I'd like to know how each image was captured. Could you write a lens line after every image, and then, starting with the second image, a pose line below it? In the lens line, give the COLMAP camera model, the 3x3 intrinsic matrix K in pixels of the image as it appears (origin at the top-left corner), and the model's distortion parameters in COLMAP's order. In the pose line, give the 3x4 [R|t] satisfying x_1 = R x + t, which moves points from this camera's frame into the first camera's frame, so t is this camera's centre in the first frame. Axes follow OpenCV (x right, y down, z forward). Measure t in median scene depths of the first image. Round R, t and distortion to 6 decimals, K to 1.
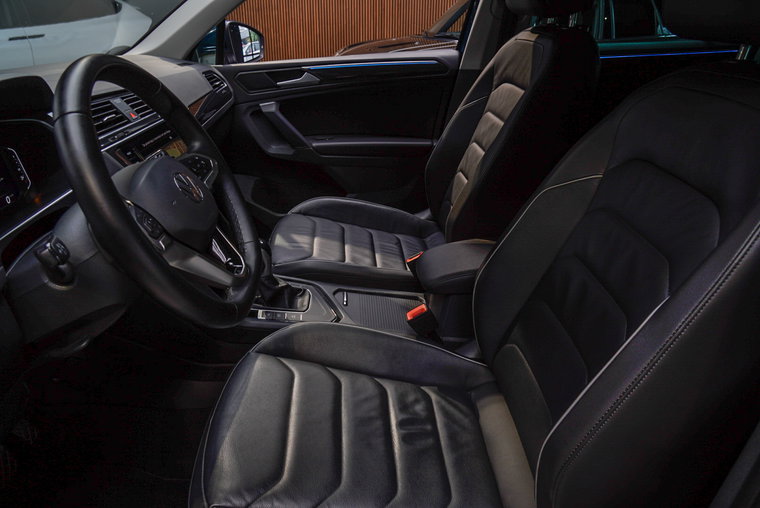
lens RADIAL K [[536.1, 0, 376.3], [0, 536.1, 225.3], [0, 0, 1]] dist [-0.052814, 0.001161]
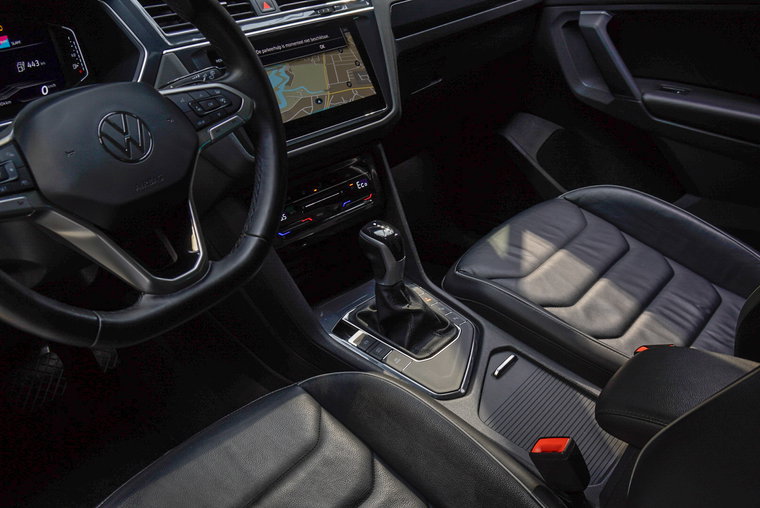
lens RADIAL K [[772.9, 0, 382.6], [0, 772.9, 250.7], [0, 0, 1]] dist [-0.004152, 0.000000]
pose [[0.757108, 0.333289, -0.561877, 0.224836], [-0.266788, 0.942824, 0.199769, -0.097317], [0.596332, -0.001345, 0.802737, 0.176999]]
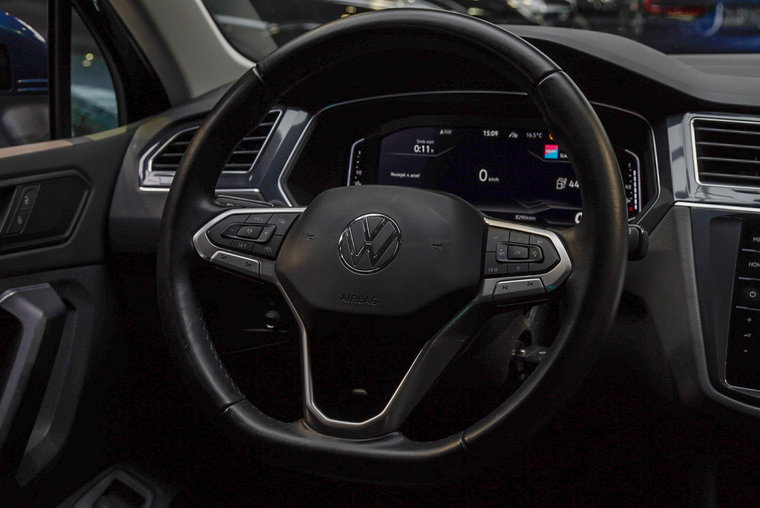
lens RADIAL K [[1155.6, 0, 383.3], [0, 1155.6, 254.3], [0, 0, 1]] dist [0.036764, 0.000000]
pose [[-0.420802, 0.246327, -0.873068, 0.329644], [-0.330985, 0.854389, 0.400586, -0.252516], [0.844615, 0.457540, -0.277998, 0.608435]]
